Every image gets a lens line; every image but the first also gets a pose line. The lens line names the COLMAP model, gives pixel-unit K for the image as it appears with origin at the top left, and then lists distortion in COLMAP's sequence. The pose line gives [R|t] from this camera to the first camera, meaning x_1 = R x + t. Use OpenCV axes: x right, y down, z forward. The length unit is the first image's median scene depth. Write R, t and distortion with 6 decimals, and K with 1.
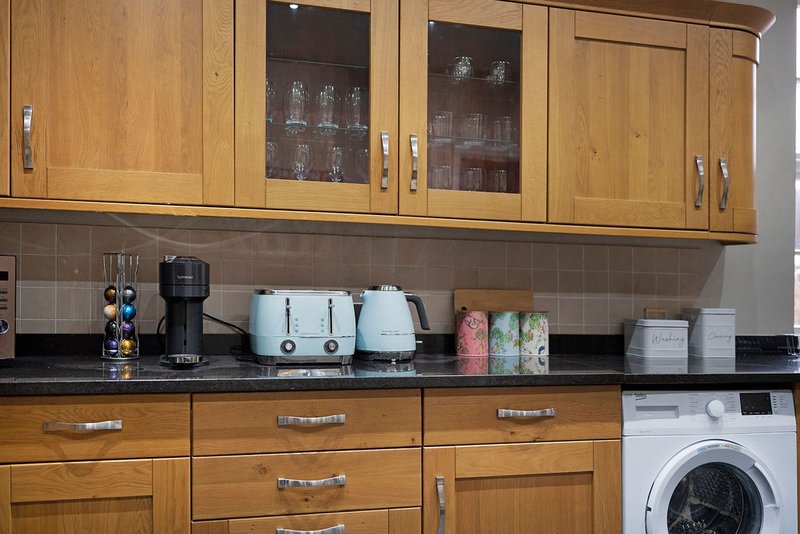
lens RADIAL K [[785.0, 0, 395.5], [0, 785.0, 269.4], [0, 0, 1]] dist [0.004547, 0.000000]
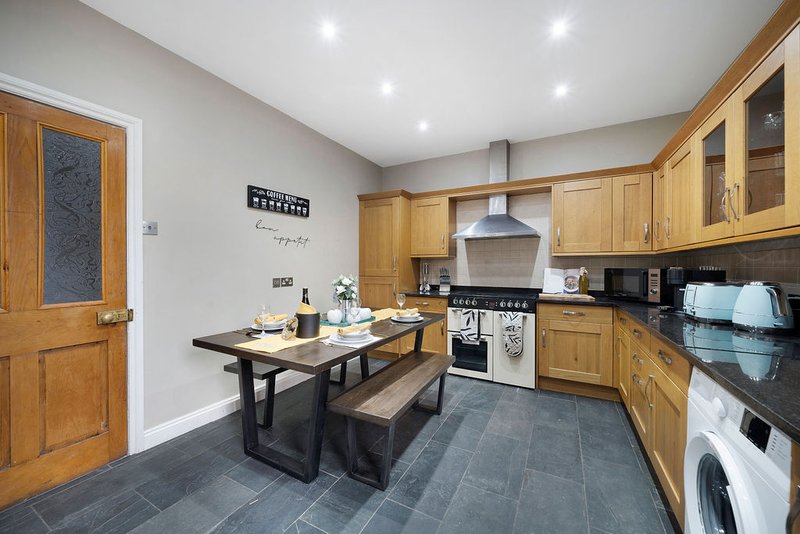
lens RADIAL K [[311.6, 0, 395.7], [0, 311.6, 268.6], [0, 0, 1]] dist [-0.001786, -0.000503]
pose [[-0.681128, -0.022351, -0.731823, 0.908802], [-0.007784, 0.999699, -0.023287, 0.014423], [0.732123, -0.010165, -0.681097, 0.908597]]
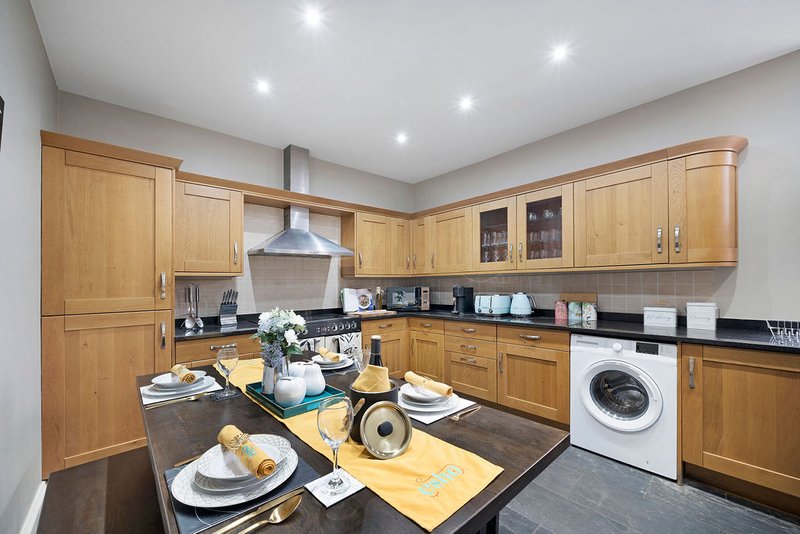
lens RADIAL K [[311.6, 0, 403.5], [0, 311.6, 281.3], [0, 0, 1]] dist [-0.001786, -0.000503]
pose [[0.462450, -0.036307, -0.885902, 0.861947], [0.039924, 0.999001, -0.020101, -0.016955], [0.885746, -0.026073, 0.463437, 0.039883]]
